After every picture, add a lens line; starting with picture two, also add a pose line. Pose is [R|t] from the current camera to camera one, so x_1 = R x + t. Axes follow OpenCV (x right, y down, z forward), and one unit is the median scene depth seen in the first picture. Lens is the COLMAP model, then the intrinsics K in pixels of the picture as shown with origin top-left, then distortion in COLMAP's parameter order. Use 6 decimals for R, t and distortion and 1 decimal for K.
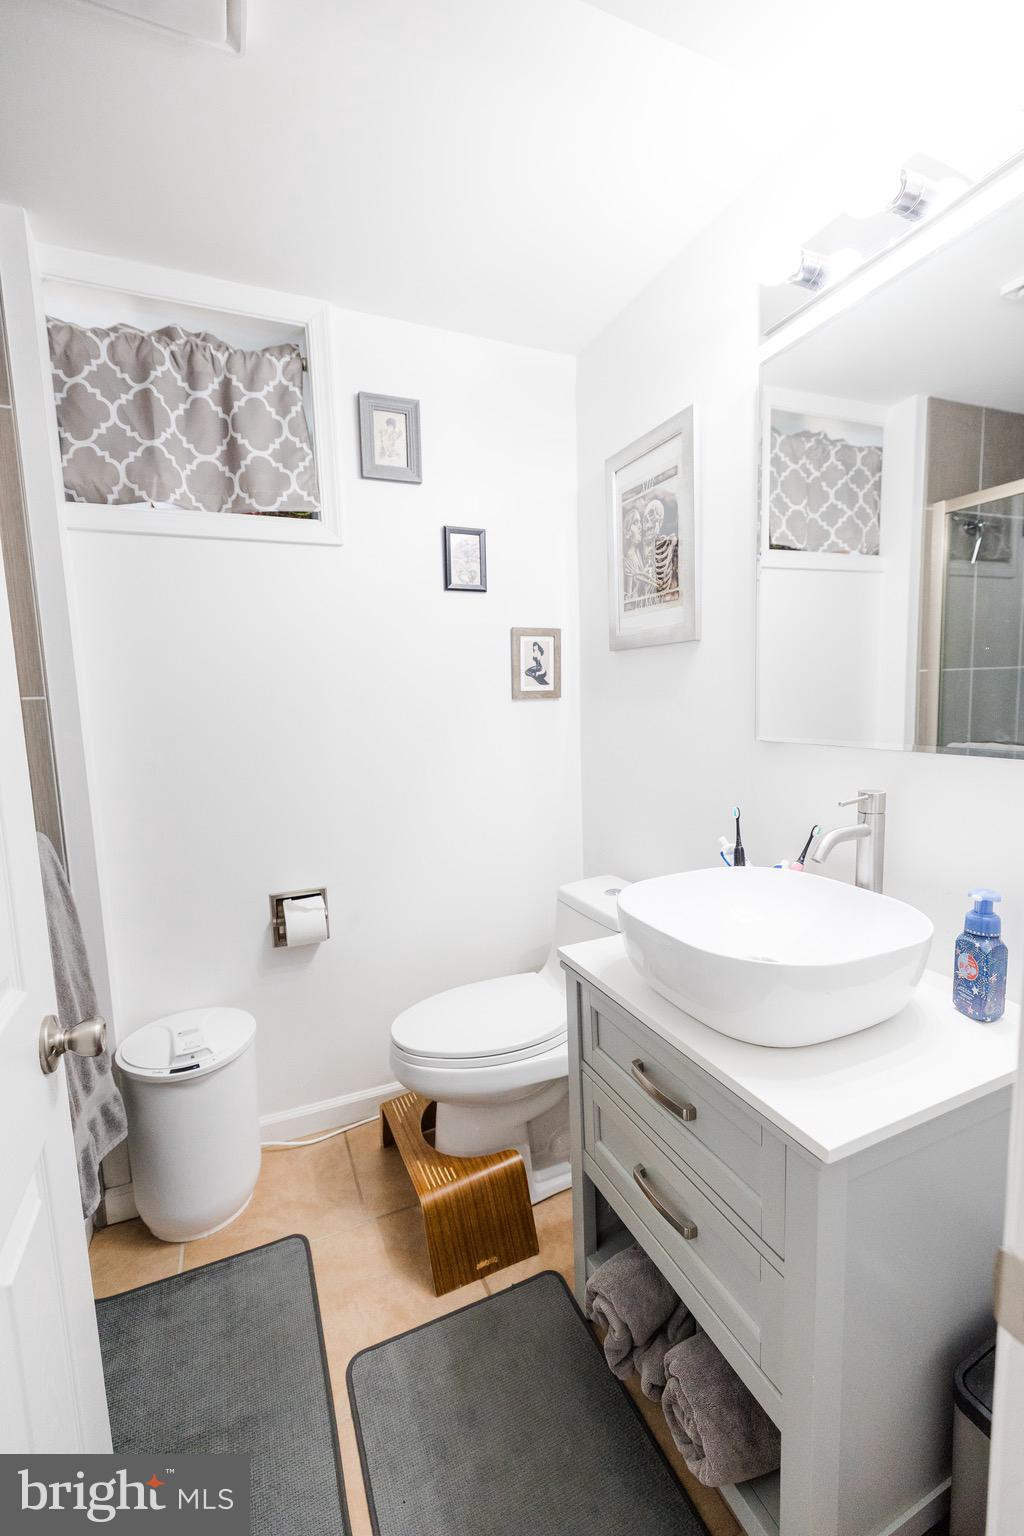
lens RADIAL K [[638.5, 0, 510.1], [0, 638.5, 766.0], [0, 0, 1]] dist [0.000456, -0.000193]
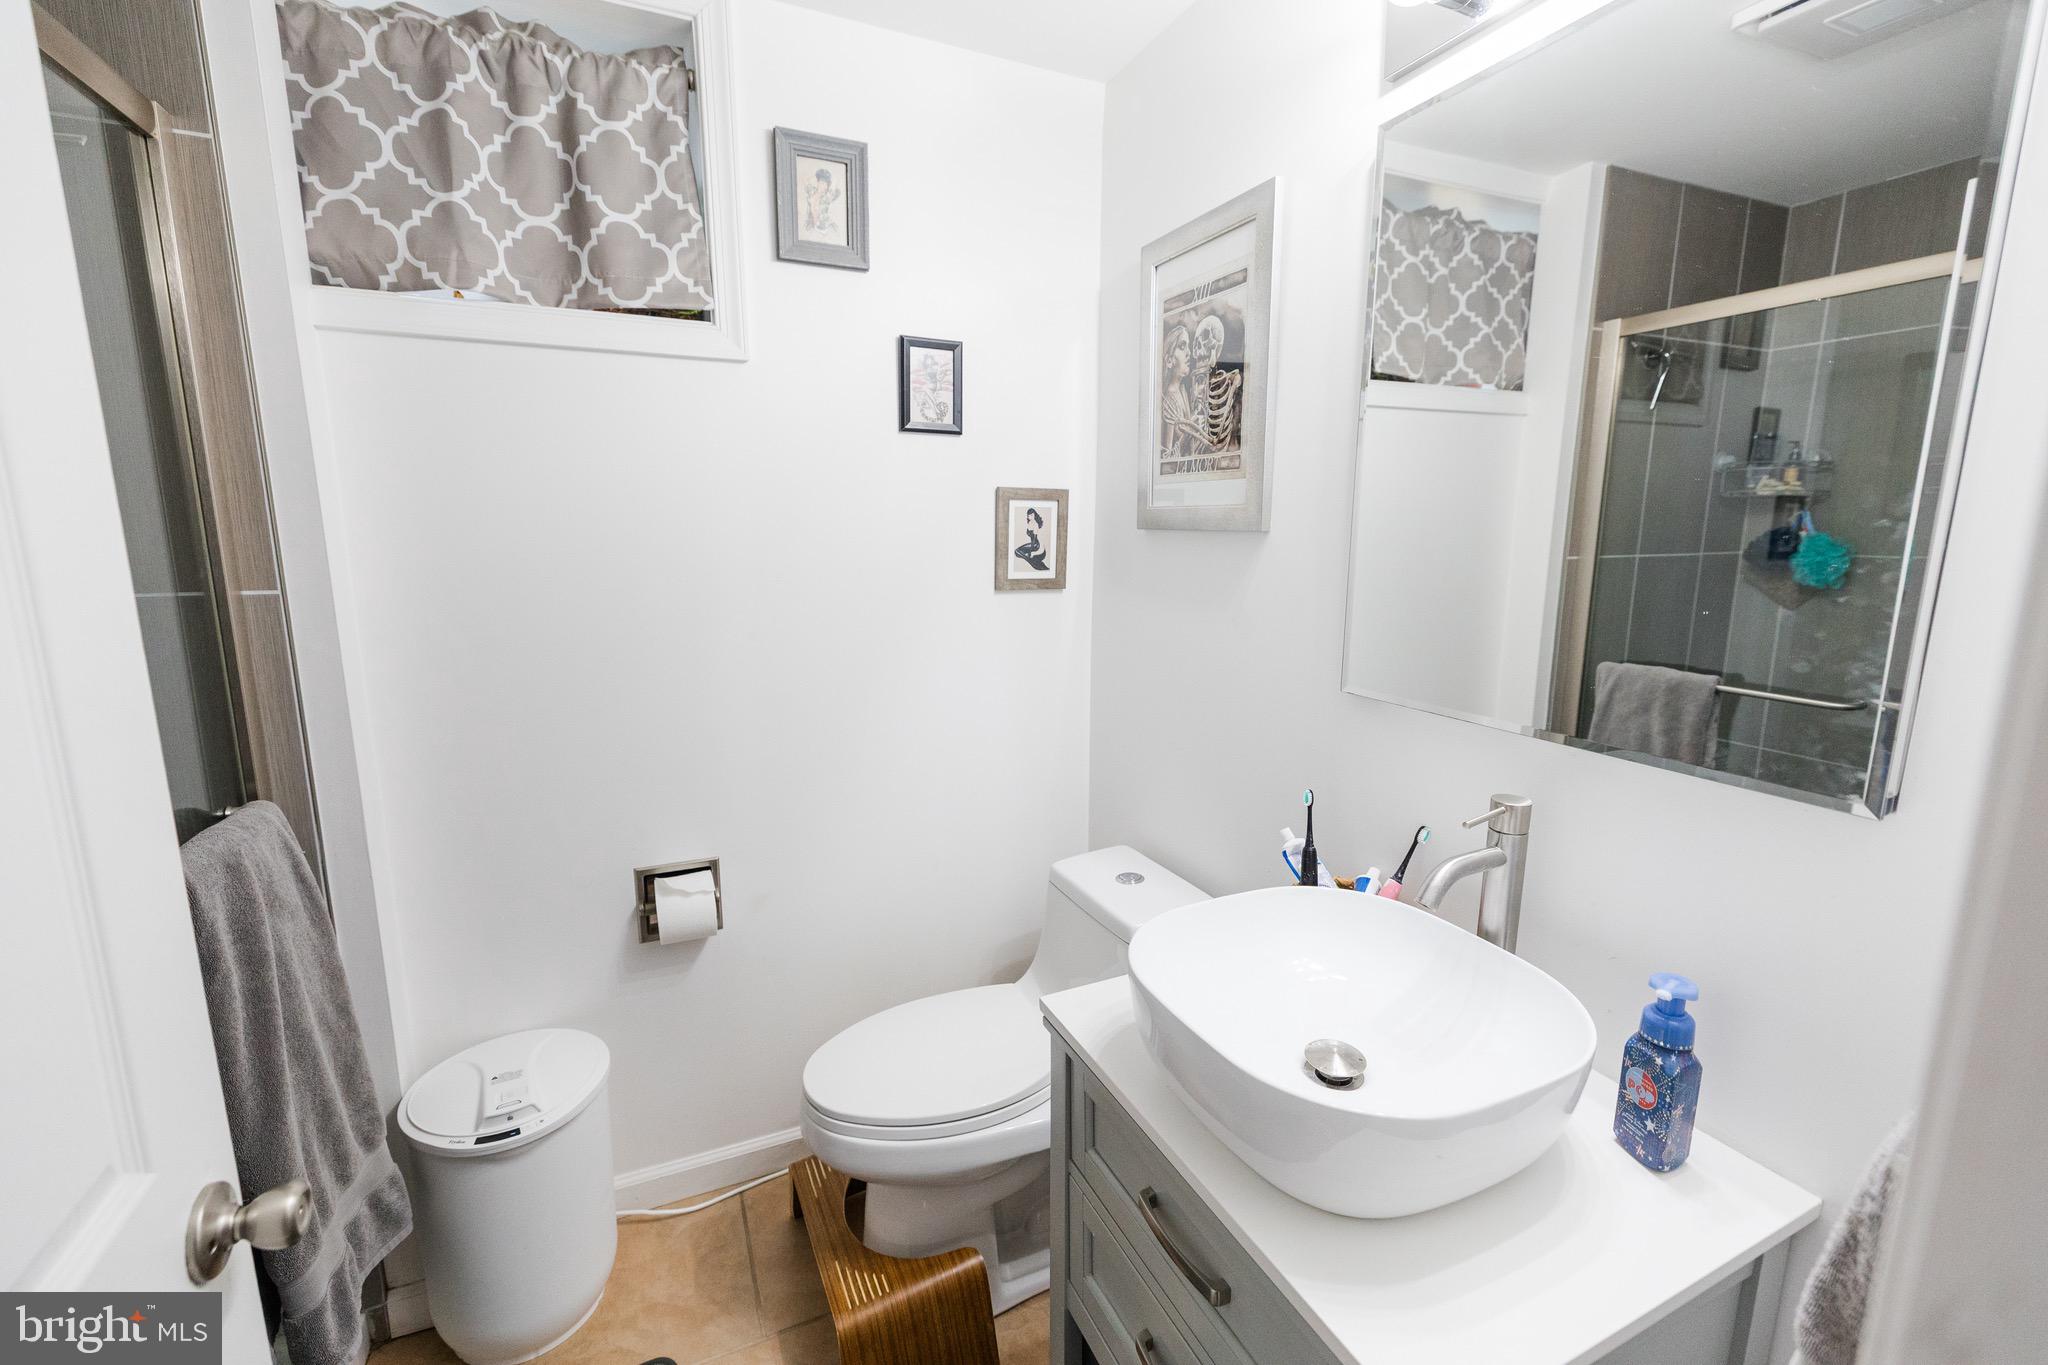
lens RADIAL K [[851.3, 0, 1027.1], [0, 851.3, 671.8], [0, 0, 1]] dist [0.000456, -0.000193]
pose [[0.999086, 0.031512, 0.028888, 0.017857], [-0.033146, 0.997769, 0.057946, -0.088663], [-0.026997, -0.058851, 0.997902, 0.085543]]
